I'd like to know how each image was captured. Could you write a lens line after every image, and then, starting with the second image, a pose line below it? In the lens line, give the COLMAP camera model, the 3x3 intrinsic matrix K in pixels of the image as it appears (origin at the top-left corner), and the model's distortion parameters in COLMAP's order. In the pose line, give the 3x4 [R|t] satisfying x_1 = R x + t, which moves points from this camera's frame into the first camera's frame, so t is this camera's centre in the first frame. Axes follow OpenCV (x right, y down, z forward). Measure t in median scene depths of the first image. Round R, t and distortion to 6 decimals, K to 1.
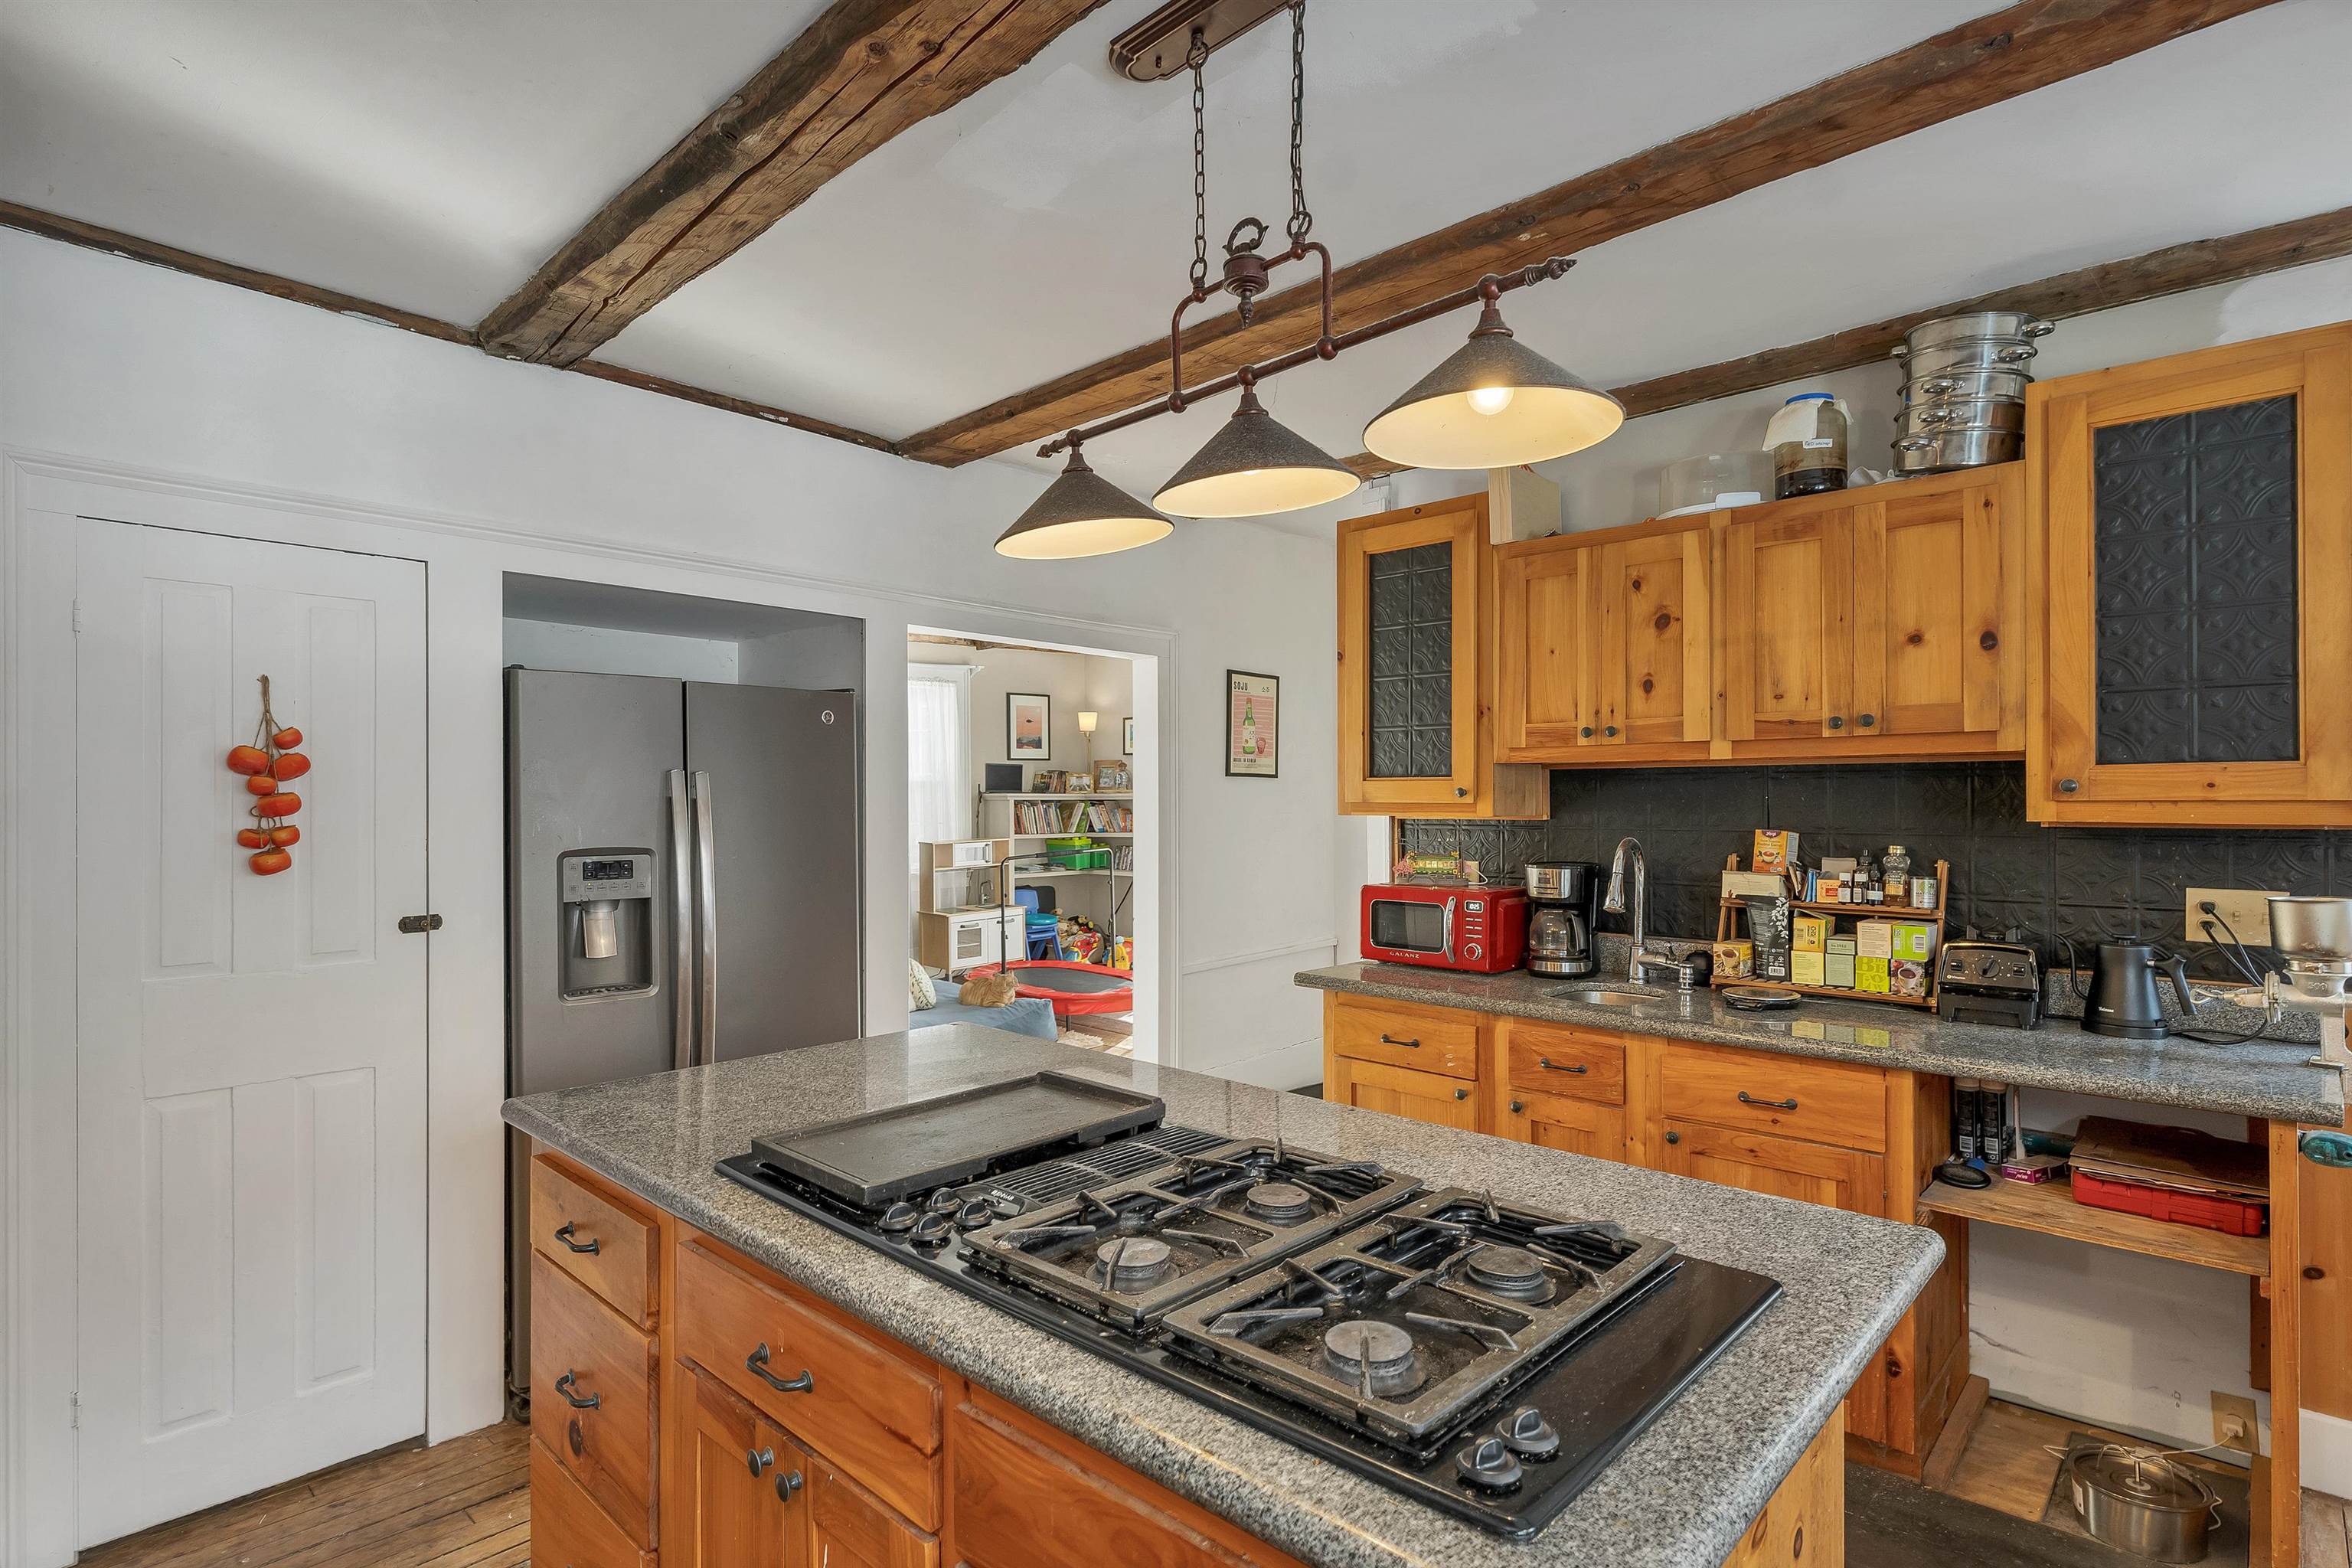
lens RADIAL K [[1175.8, 0, 1169.9], [0, 1175.8, 785.2], [0, 0, 1]] dist [0.000288, -0.000687]
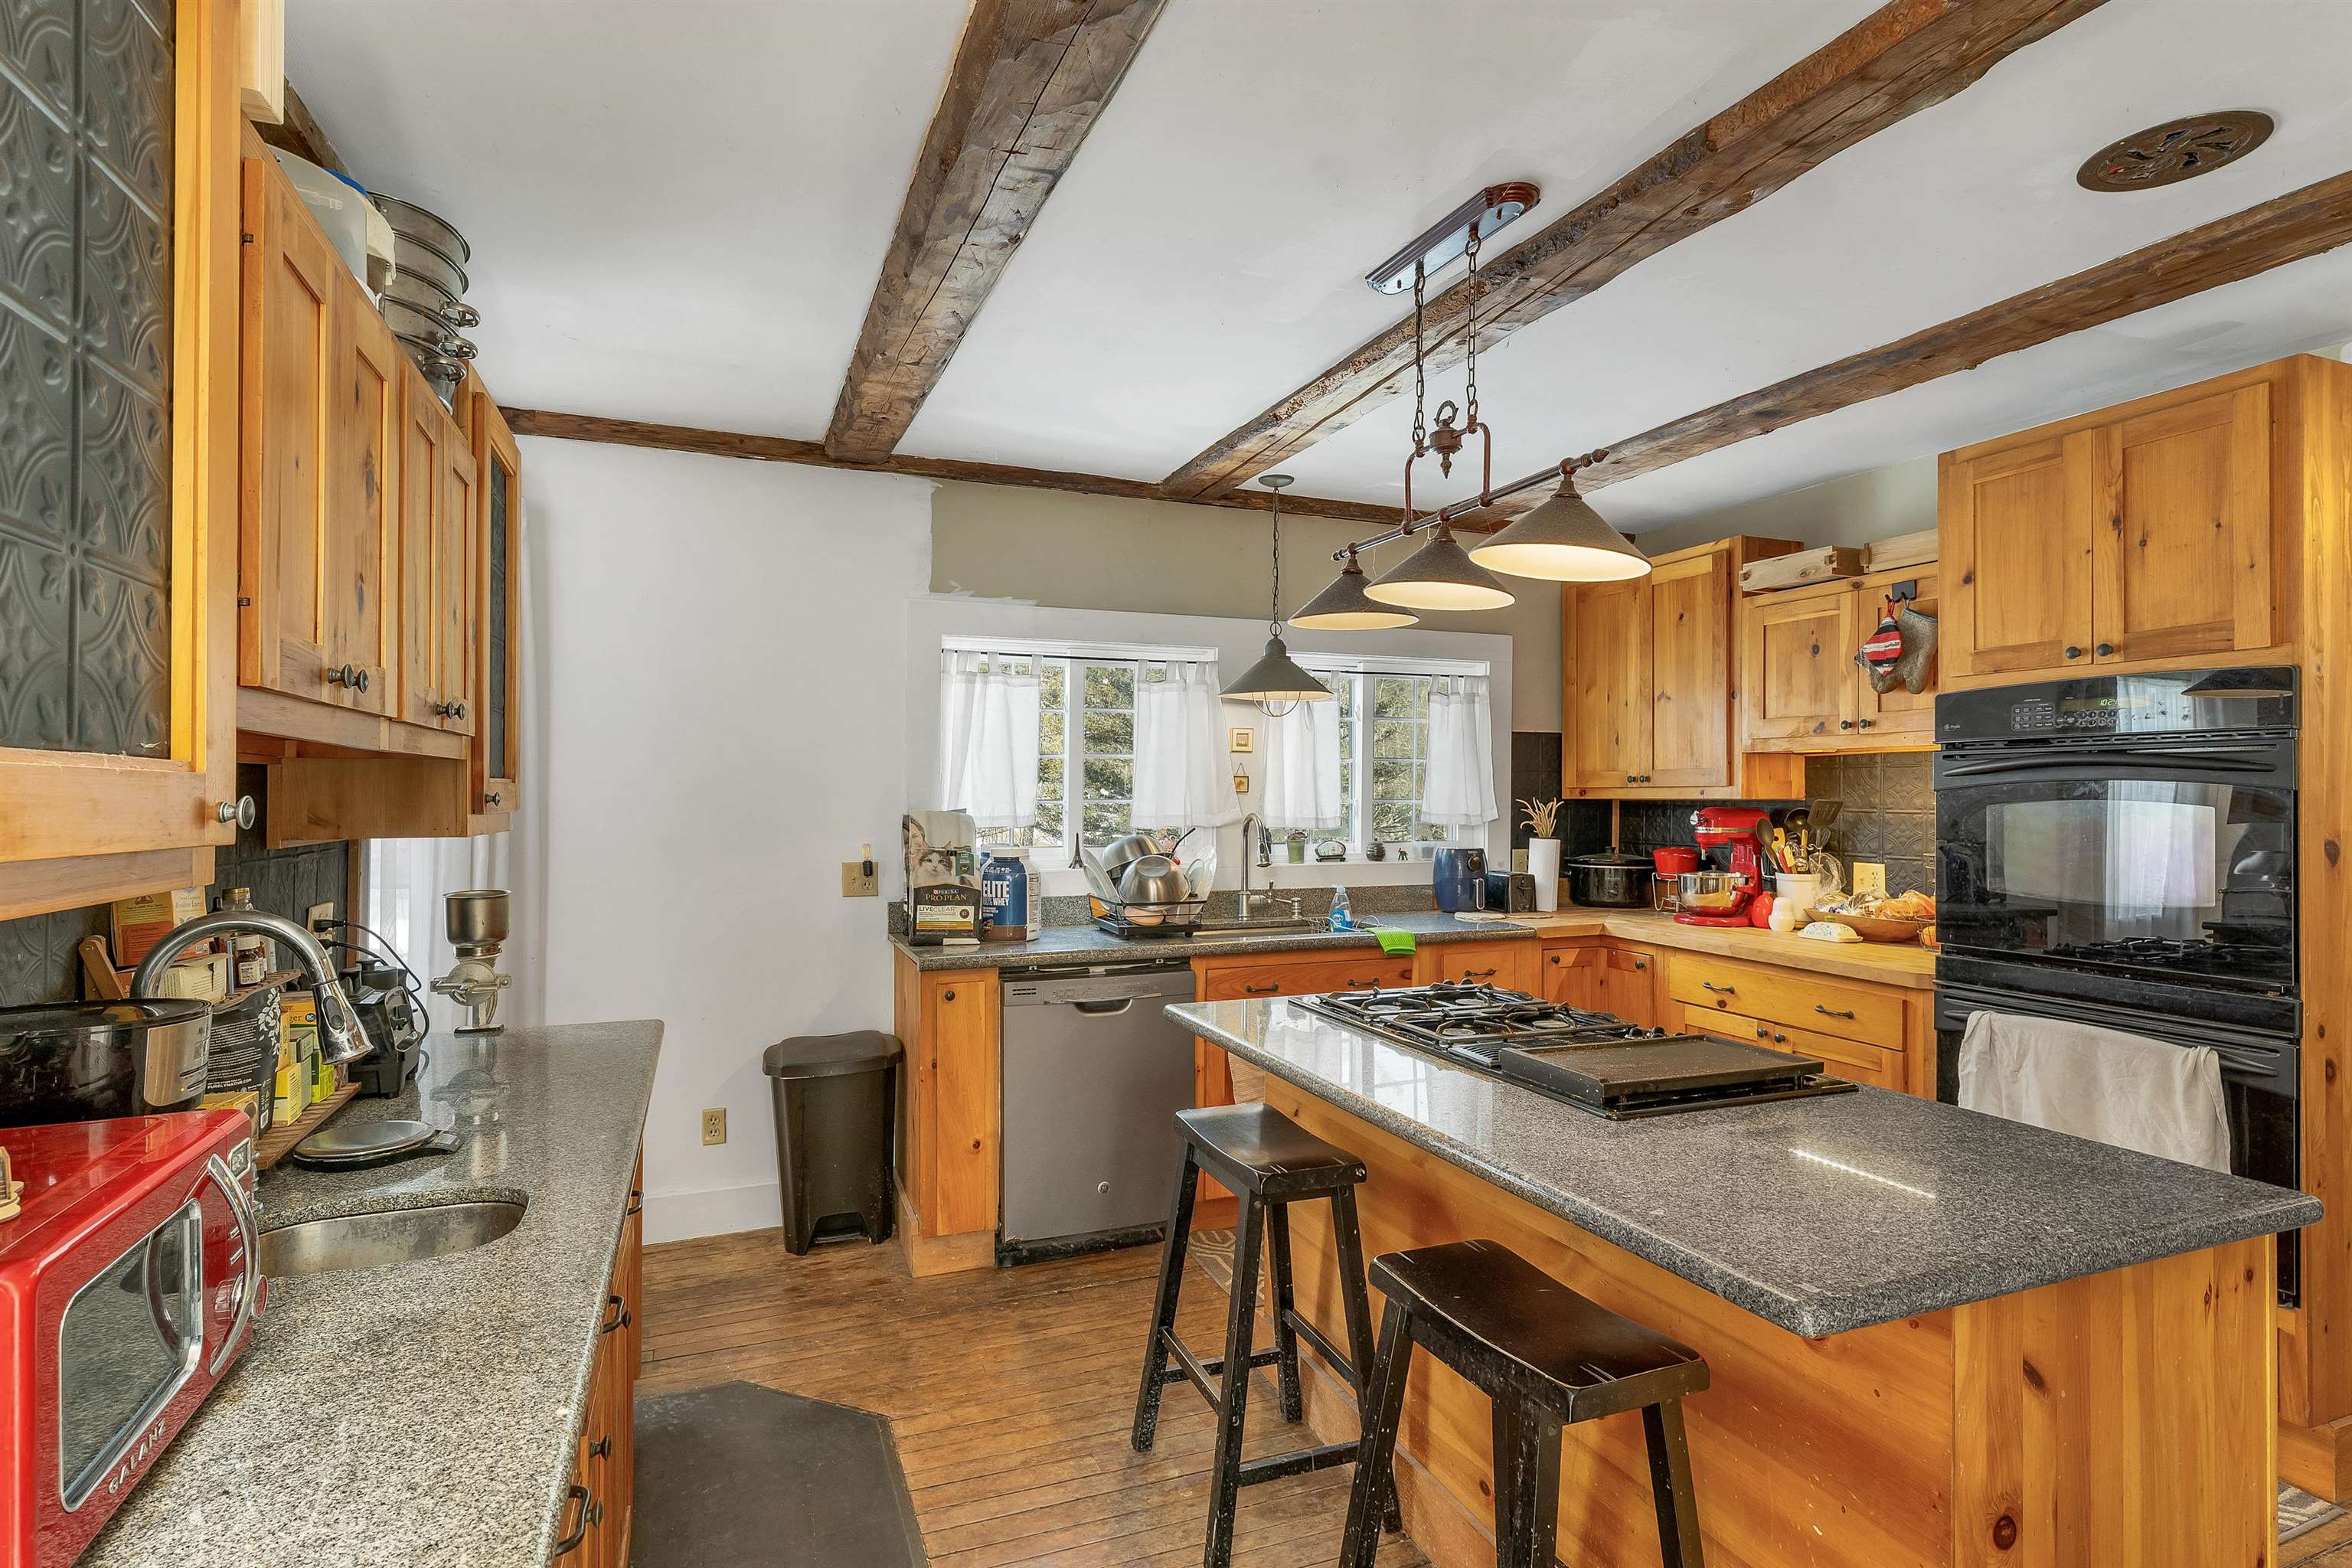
lens RADIAL K [[1175.8, 0, 1169.9], [0, 1175.8, 785.2], [0, 0, 1]] dist [0.000288, -0.000687]
pose [[-0.906521, 0.004091, 0.422141, -0.131920], [-0.004643, 0.999796, -0.019662, 0.005149], [-0.422135, -0.019784, -0.906317, 1.382200]]
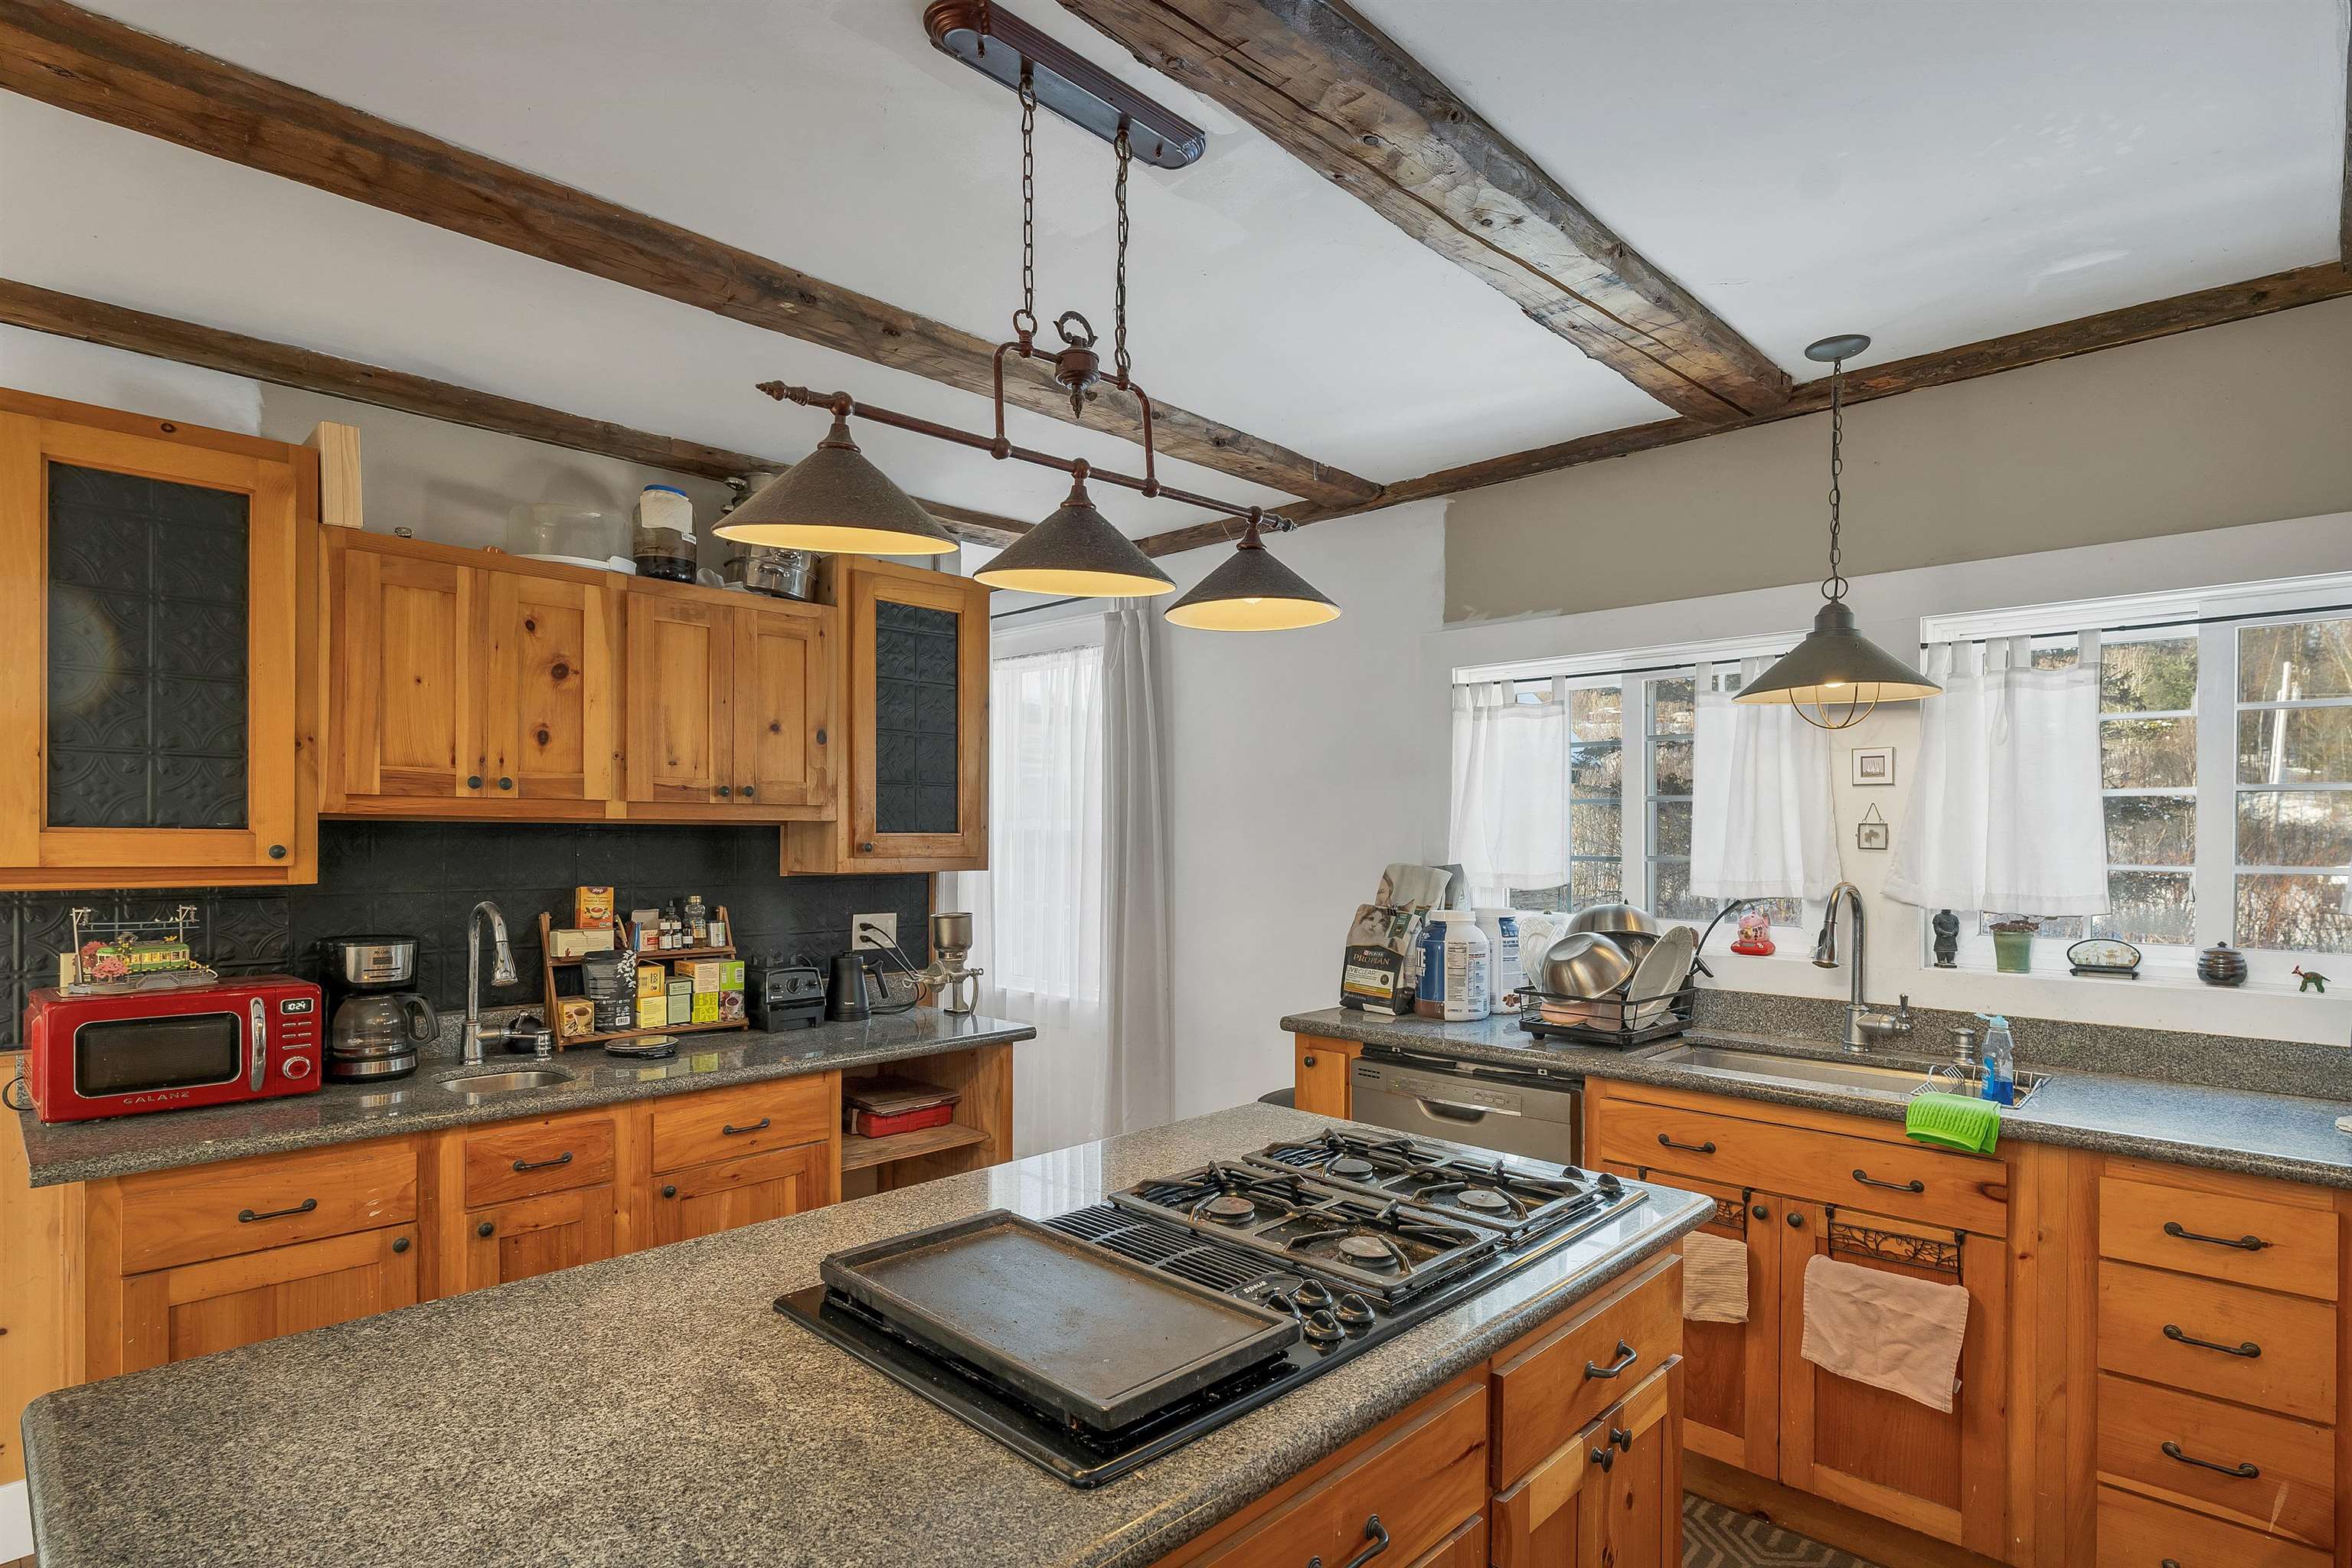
lens RADIAL K [[1191.0, 0, 1169.4], [0, 1191.0, 835.0], [0, 0, 1]] dist [0.001752, -0.000033]
pose [[0.008945, 0.002557, 0.999957, -0.560666], [-0.018340, 0.999829, -0.002392, -0.014690], [-0.999792, -0.018318, 0.008990, 0.520120]]
